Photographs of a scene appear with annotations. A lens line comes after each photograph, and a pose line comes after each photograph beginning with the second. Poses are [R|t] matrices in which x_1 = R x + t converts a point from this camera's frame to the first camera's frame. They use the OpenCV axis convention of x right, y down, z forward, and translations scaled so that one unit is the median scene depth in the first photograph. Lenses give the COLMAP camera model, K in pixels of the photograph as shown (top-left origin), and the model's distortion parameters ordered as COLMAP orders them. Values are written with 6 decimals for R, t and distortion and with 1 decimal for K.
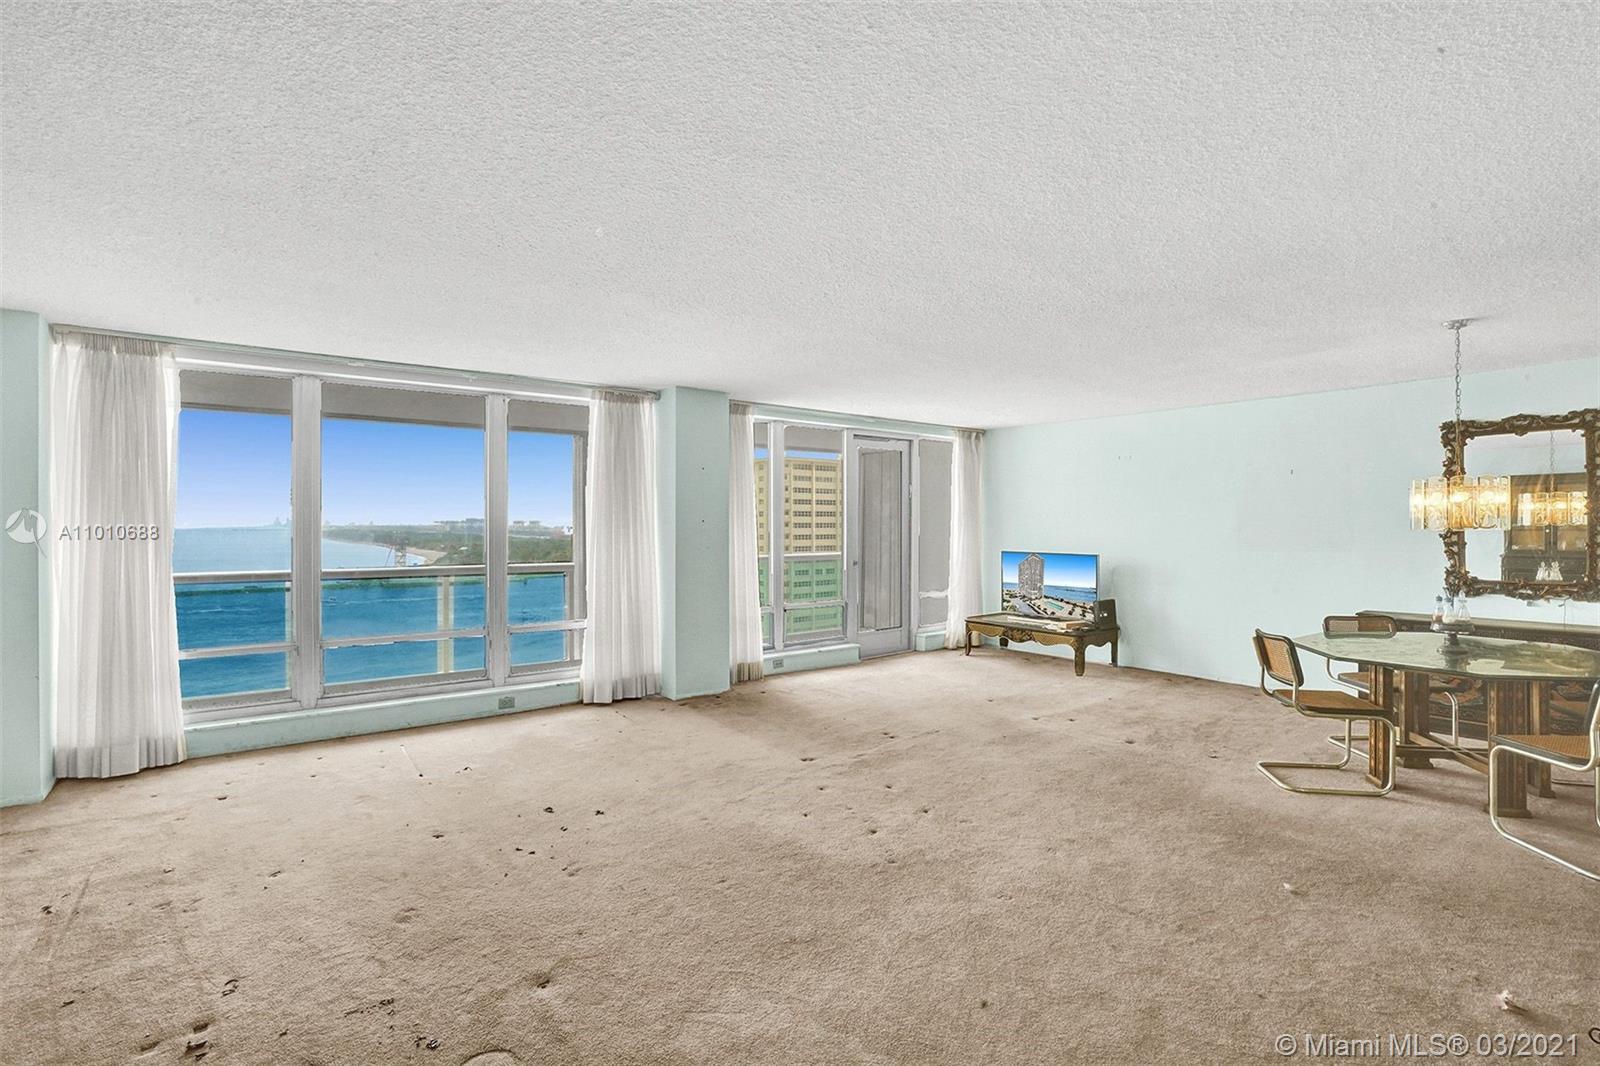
lens RADIAL K [[757.3, 0, 785.1], [0, 757.3, 522.5], [0, 0, 1]] dist [-0.073250, 0.028373]
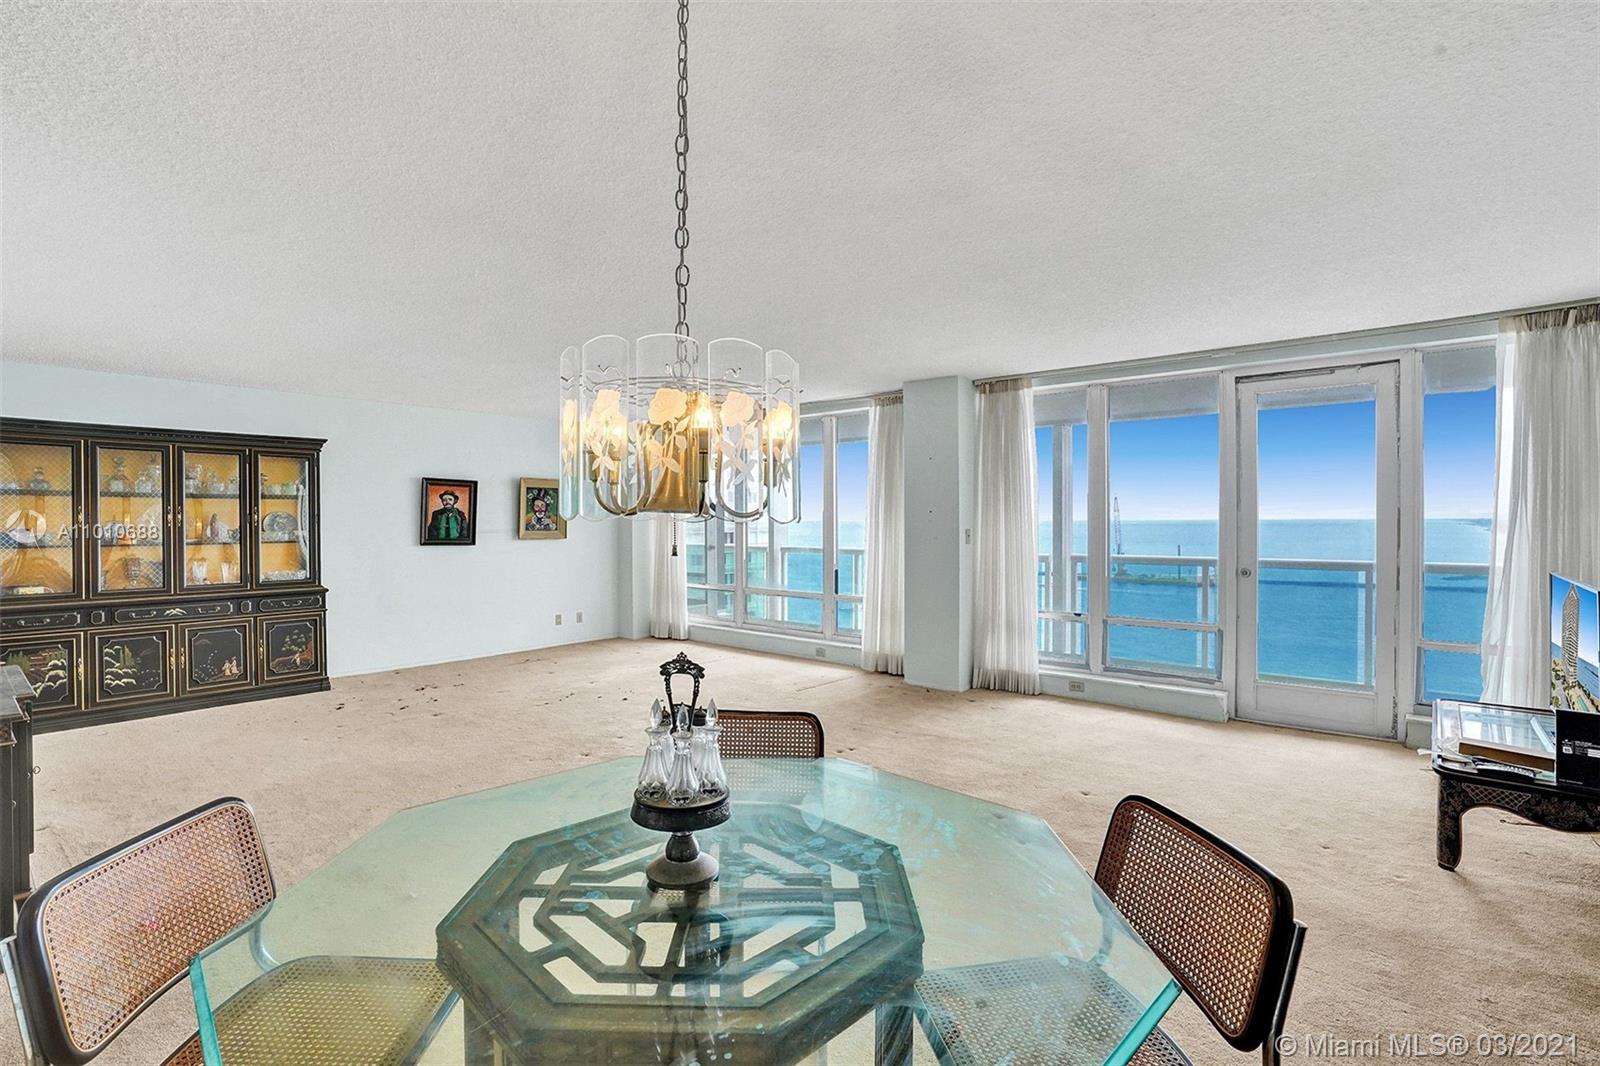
lens RADIAL K [[757.3, 0, 785.1], [0, 757.3, 522.5], [0, 0, 1]] dist [-0.073250, 0.028373]
pose [[0.184920, 0.008164, -0.982720, 0.866553], [0.007433, 0.999925, 0.009705, 0.000846], [0.982726, -0.009099, 0.184845, 0.655824]]
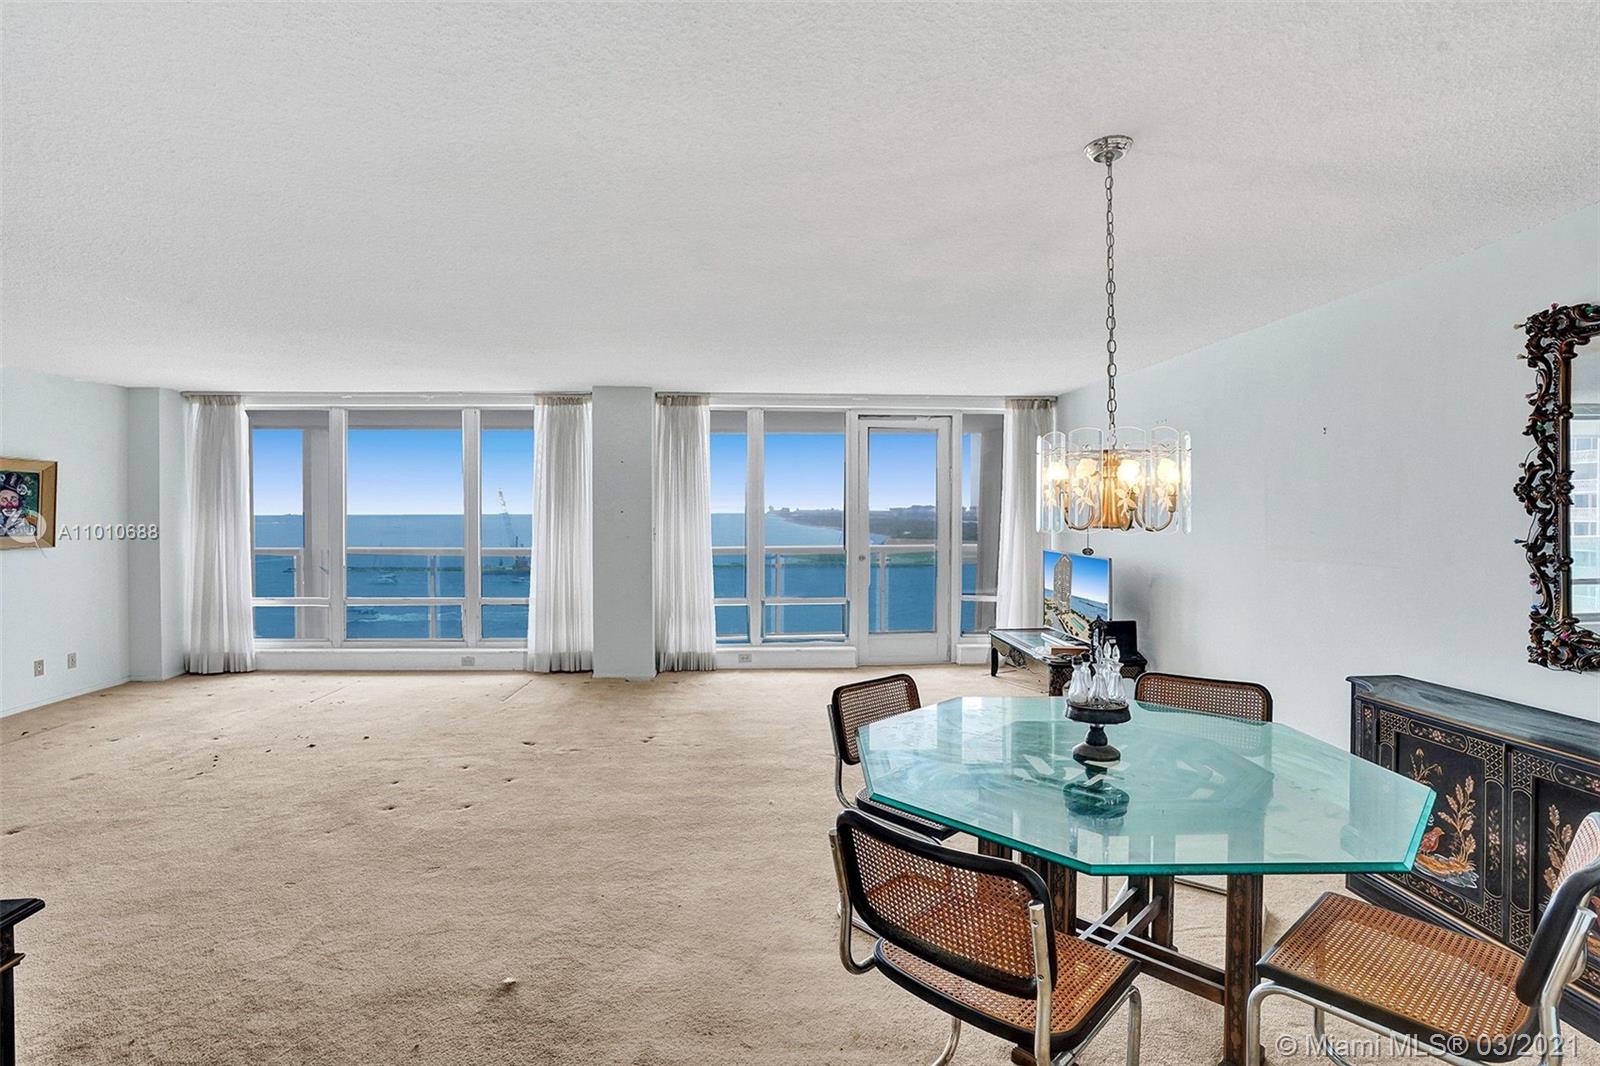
lens RADIAL K [[757.3, 0, 785.1], [0, 757.3, 522.5], [0, 0, 1]] dist [-0.073250, 0.028373]
pose [[0.824366, 0.008570, -0.565993, 0.700073], [0.001008, 0.999862, 0.016607, -0.004764], [0.566057, -0.014261, 0.824243, 0.274803]]
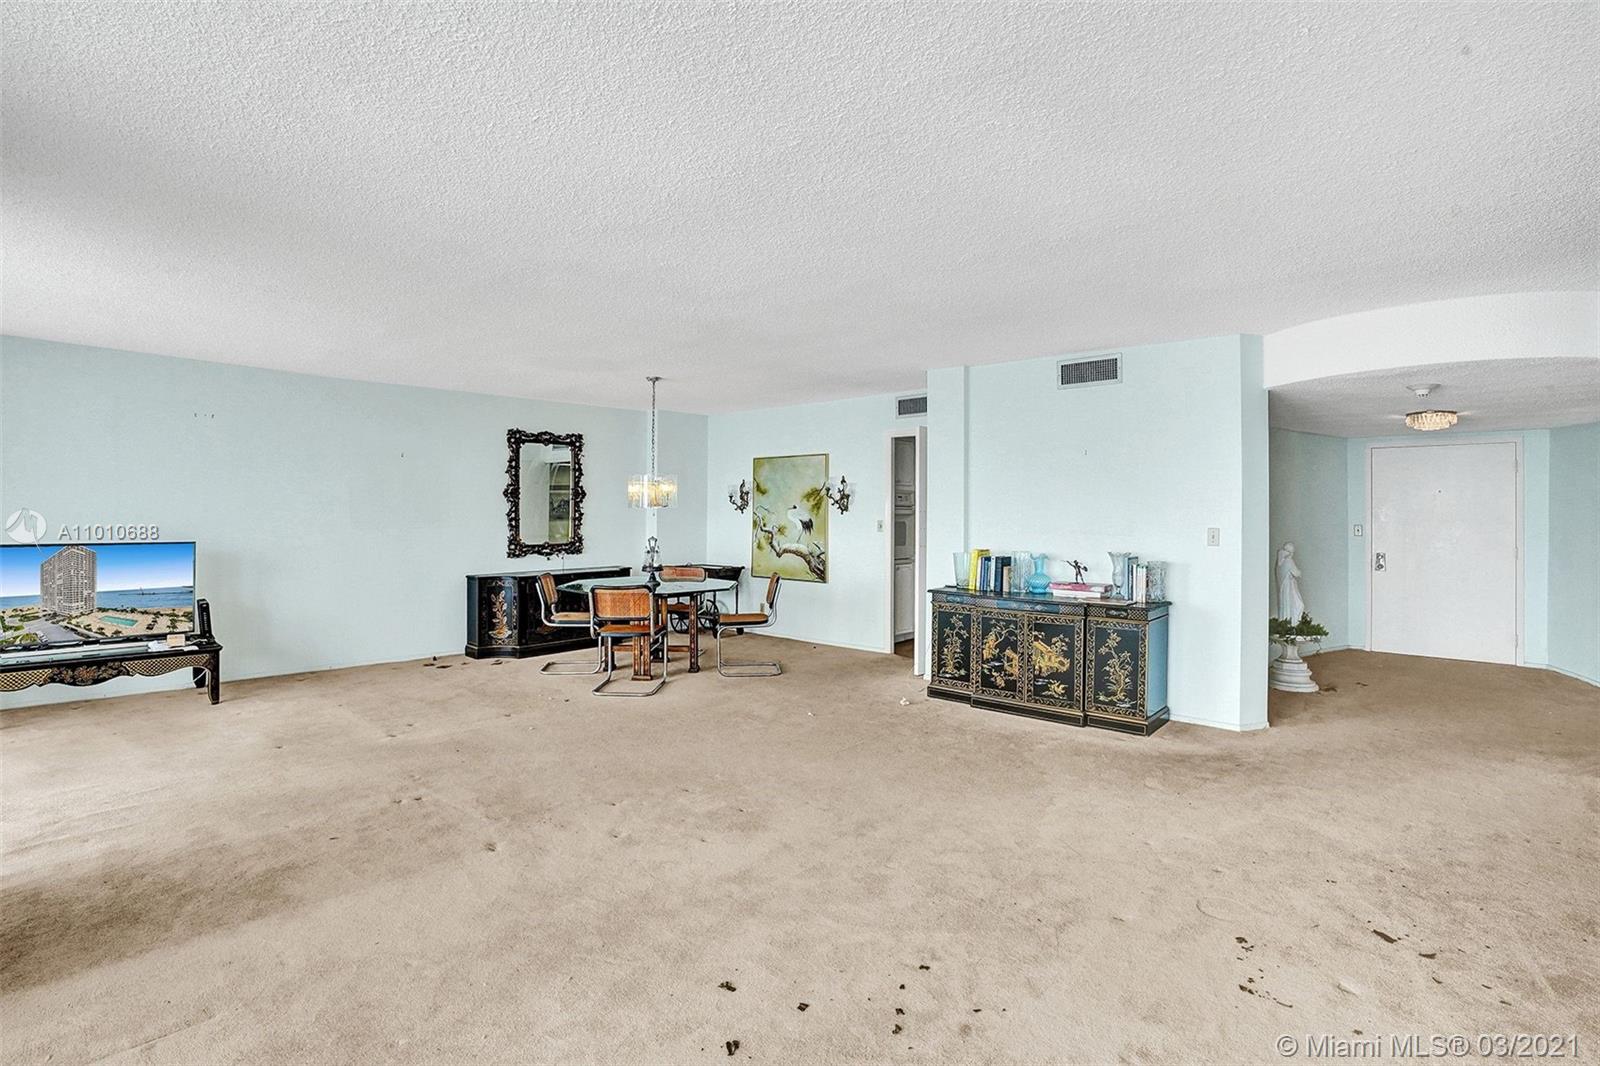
lens RADIAL K [[771.3, 0, 802.1], [0, 771.3, 494.8], [0, 0, 1]] dist [-0.070359, 0.028784]
pose [[-0.191377, 0.022447, 0.981260, -0.535809], [-0.005160, 0.999702, -0.023875, 0.013362], [-0.981503, -0.009632, -0.191204, 0.672856]]
